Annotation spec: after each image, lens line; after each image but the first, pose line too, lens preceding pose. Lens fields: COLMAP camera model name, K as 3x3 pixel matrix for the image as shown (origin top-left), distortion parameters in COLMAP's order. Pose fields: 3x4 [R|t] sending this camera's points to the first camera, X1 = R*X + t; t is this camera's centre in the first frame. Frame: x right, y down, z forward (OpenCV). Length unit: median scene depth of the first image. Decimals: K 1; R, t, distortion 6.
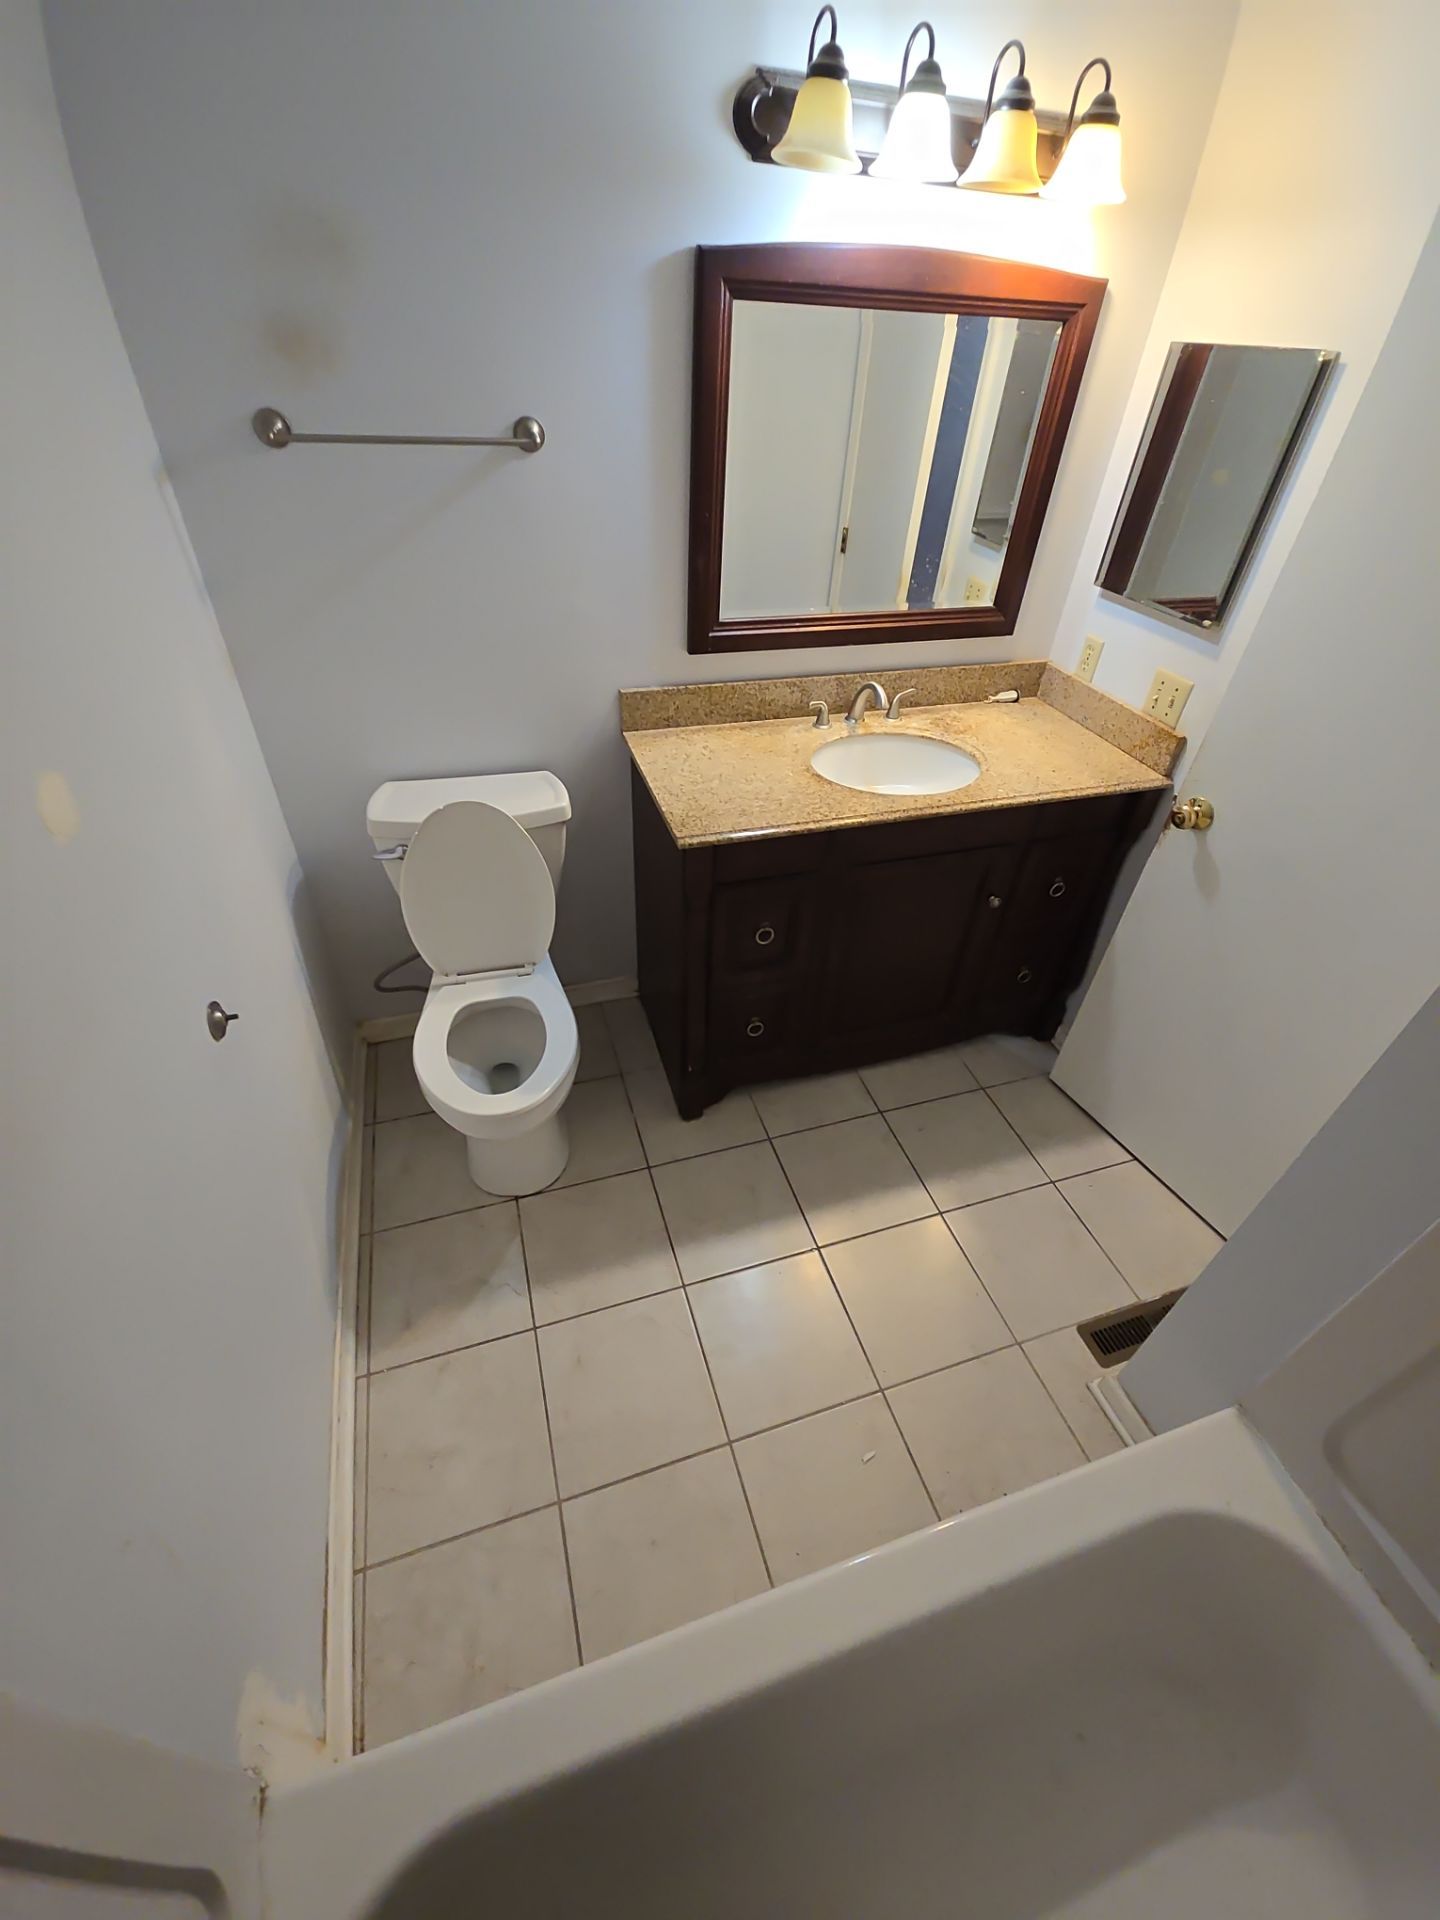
lens RADIAL K [[784.8, 0, 721.9], [0, 784.8, 952.1], [0, 0, 1]] dist [0.005478, -0.003773]
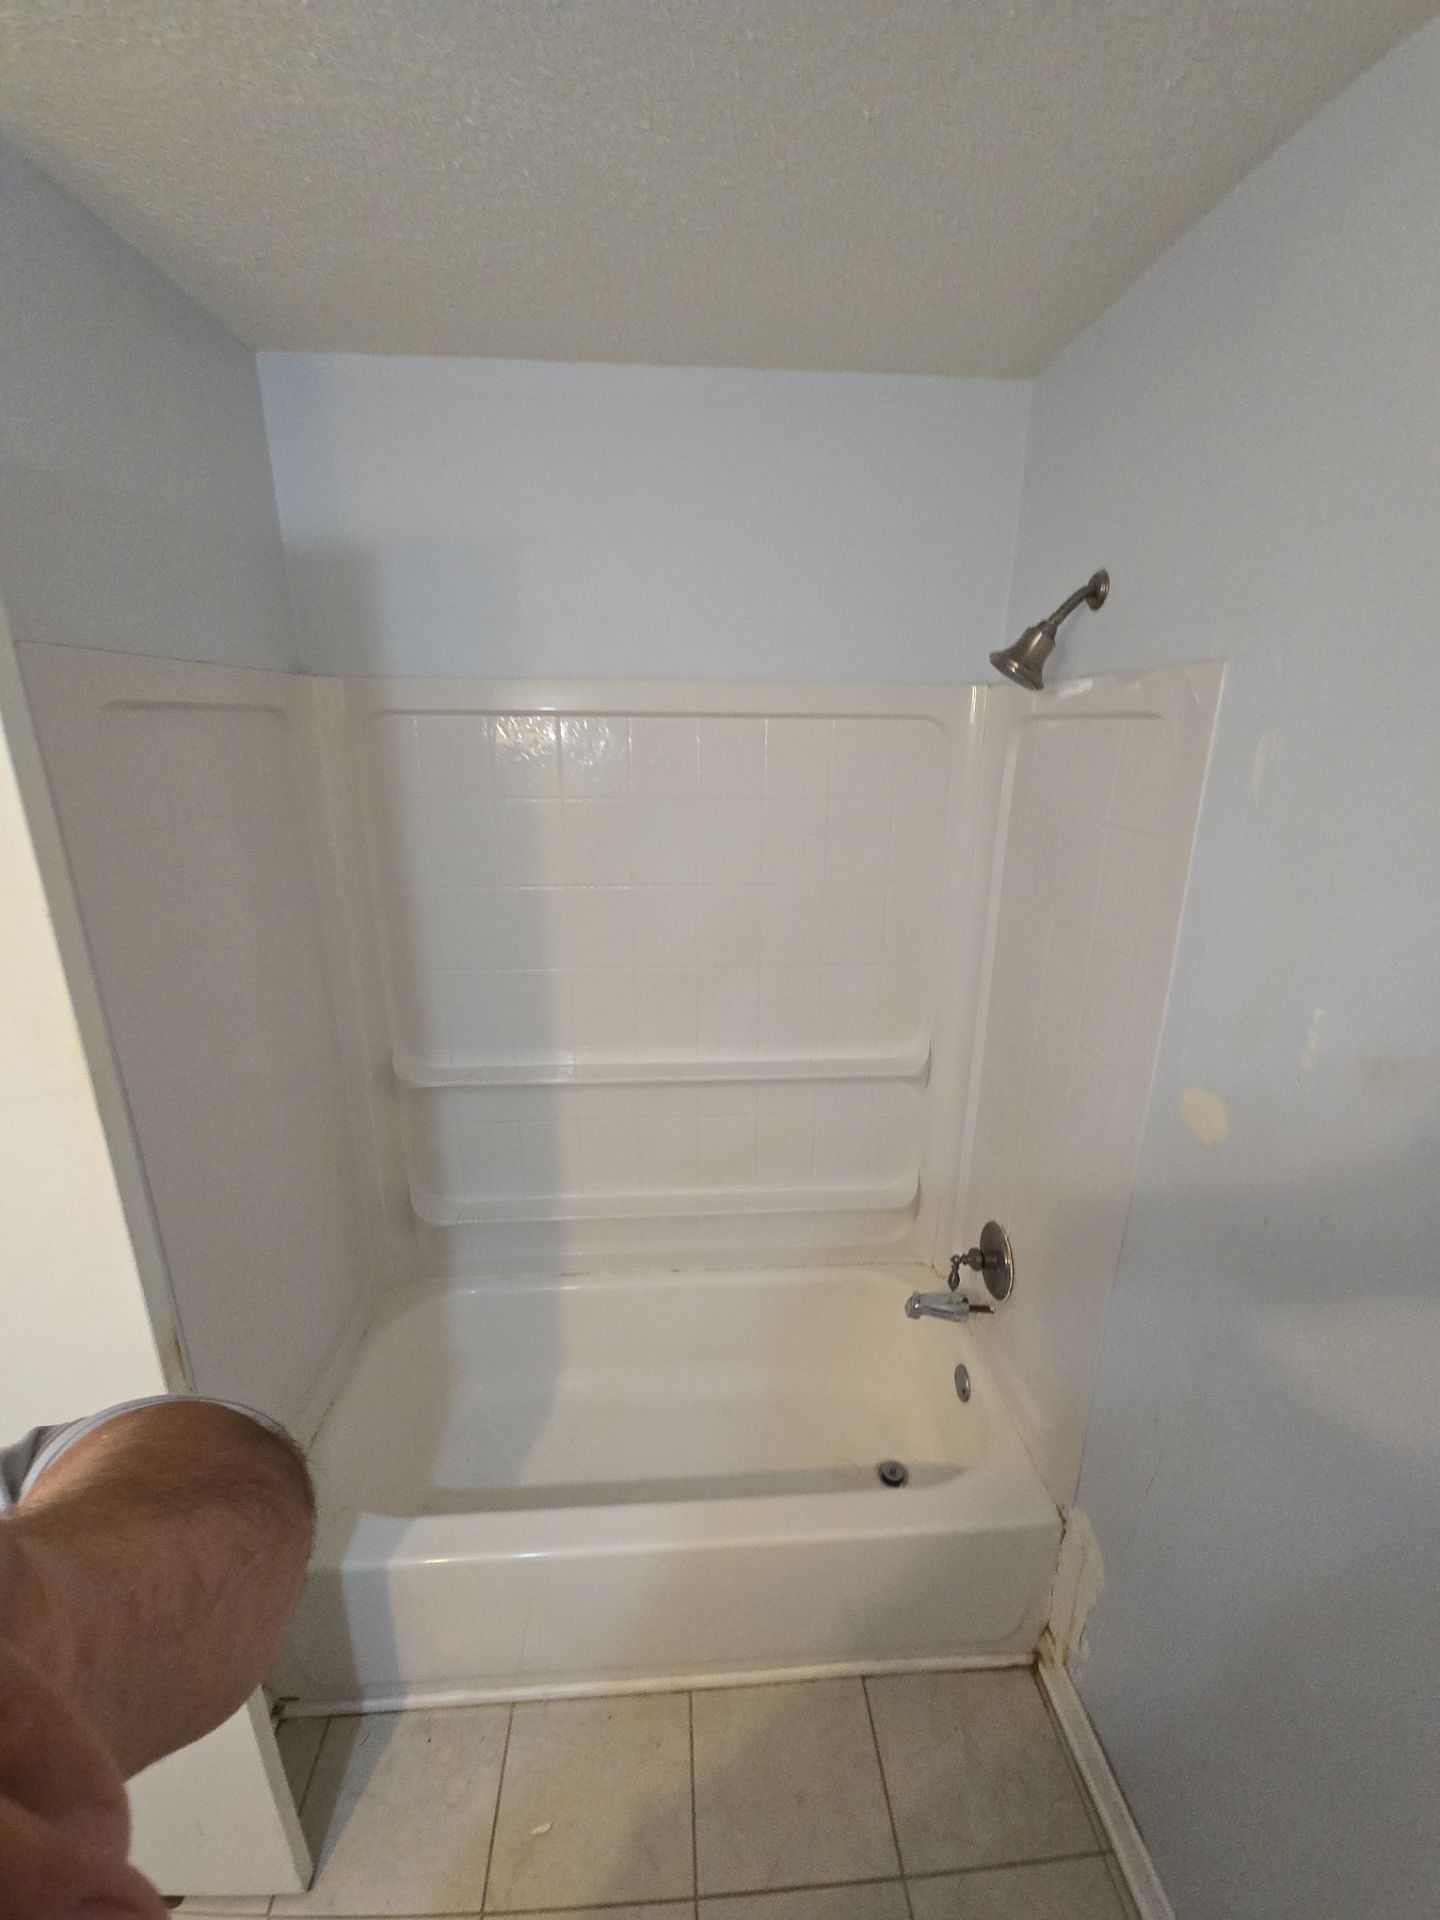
lens RADIAL K [[784.8, 0, 718.1], [0, 784.8, 953.2], [0, 0, 1]] dist [0.005478, -0.003773]
pose [[-0.969251, -0.119779, 0.214954, -0.057559], [0.110238, 0.569616, 0.814484, -0.480054], [-0.220000, 0.813136, -0.538897, 0.535950]]
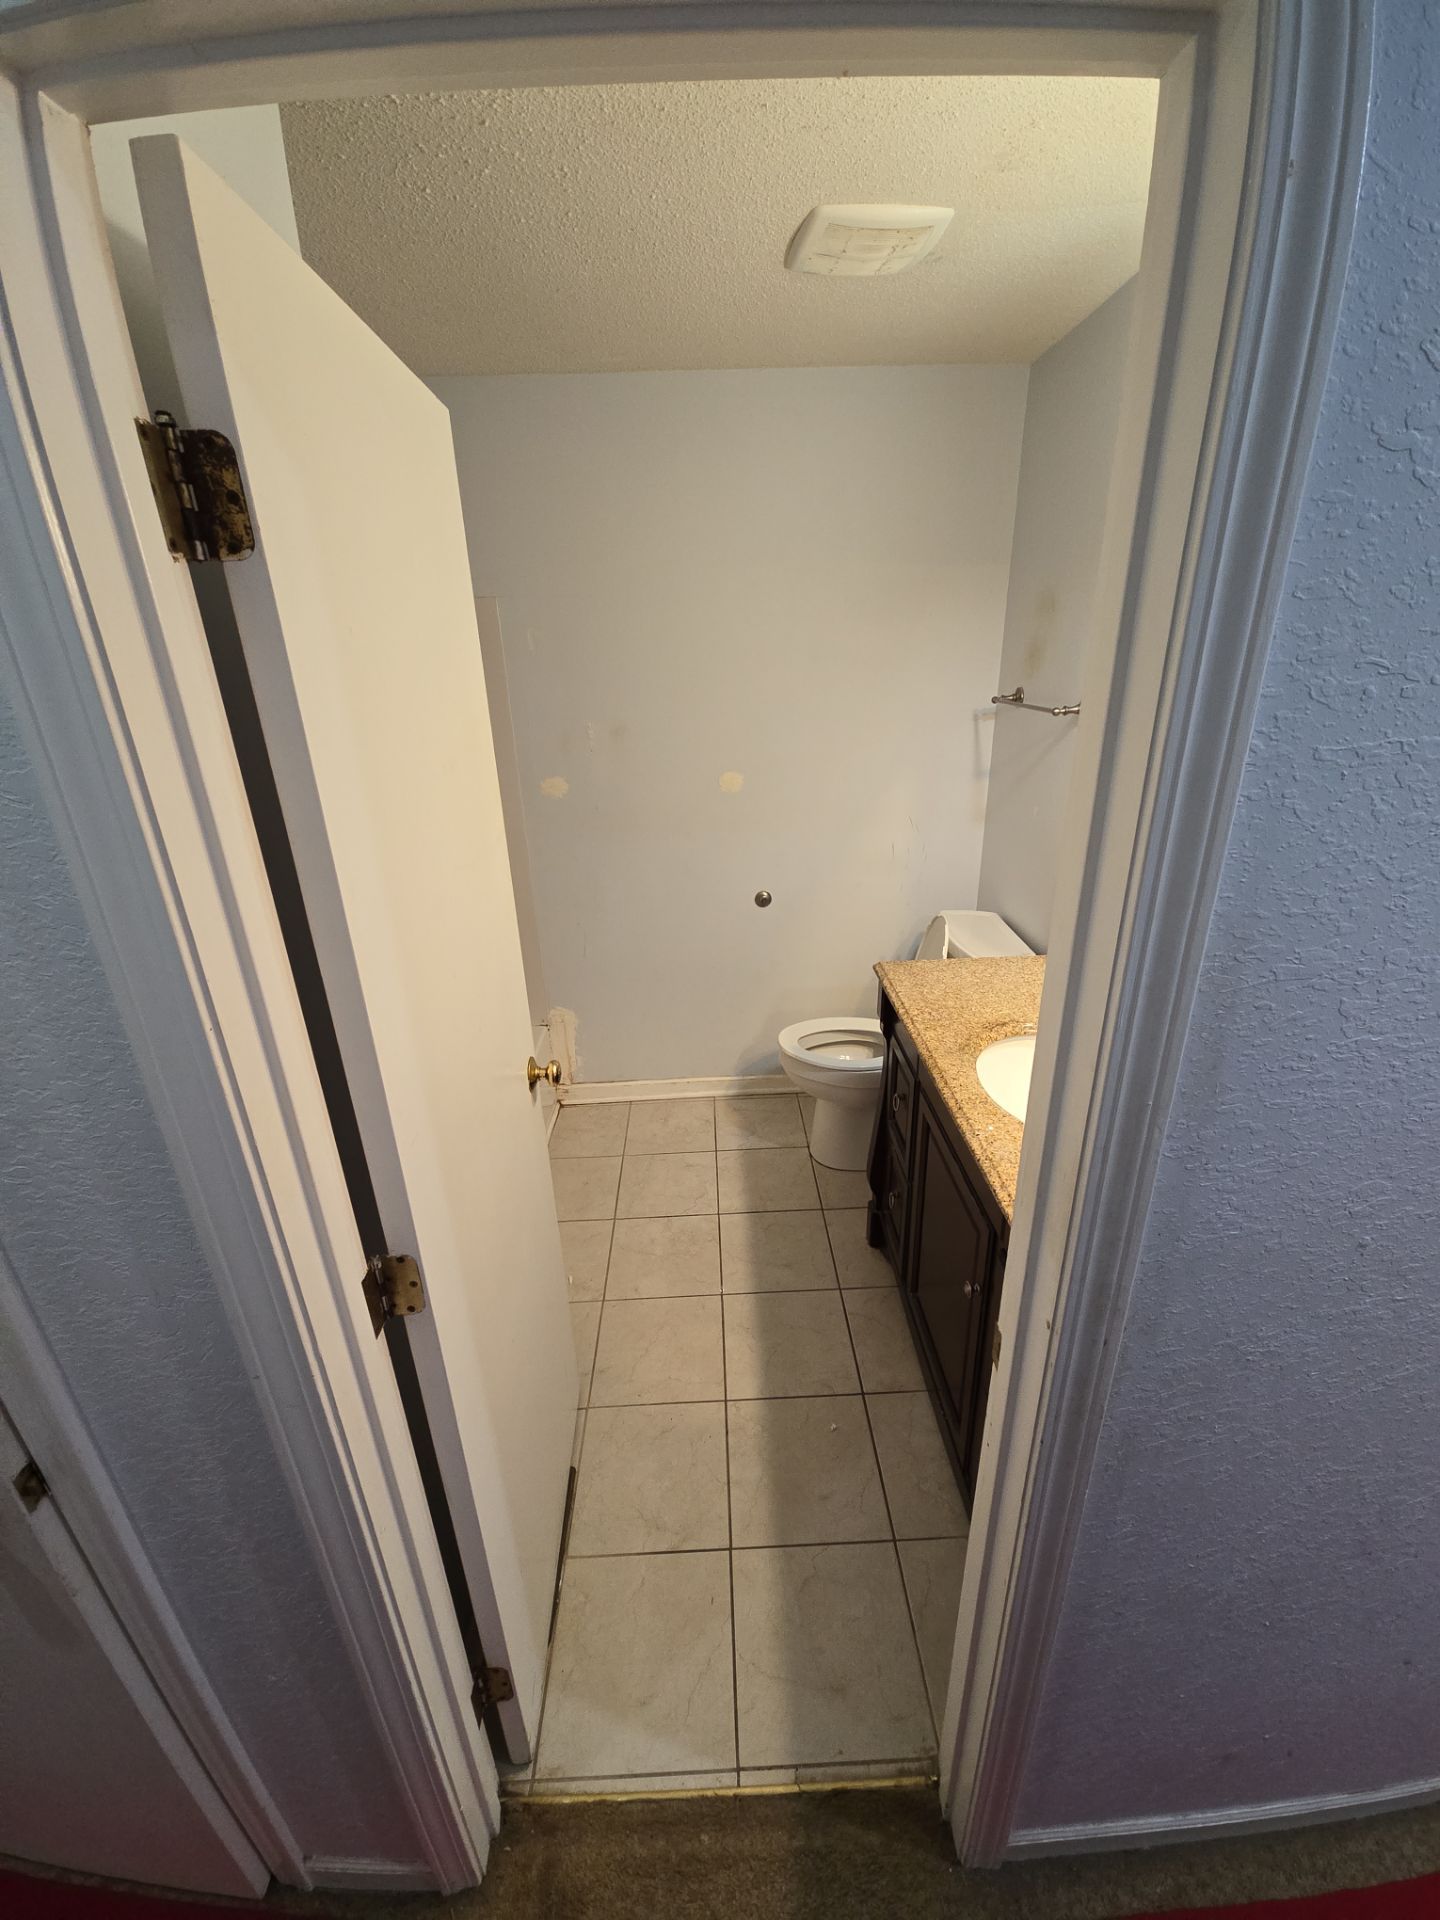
lens RADIAL K [[784.8, 0, 725.5], [0, 784.8, 952.4], [0, 0, 1]] dist [0.005478, -0.003773]
pose [[-0.278548, 0.314648, -0.907418, 1.048292], [-0.592400, 0.687383, 0.420199, -0.483290], [0.755958, 0.654600, -0.005072, 0.687711]]
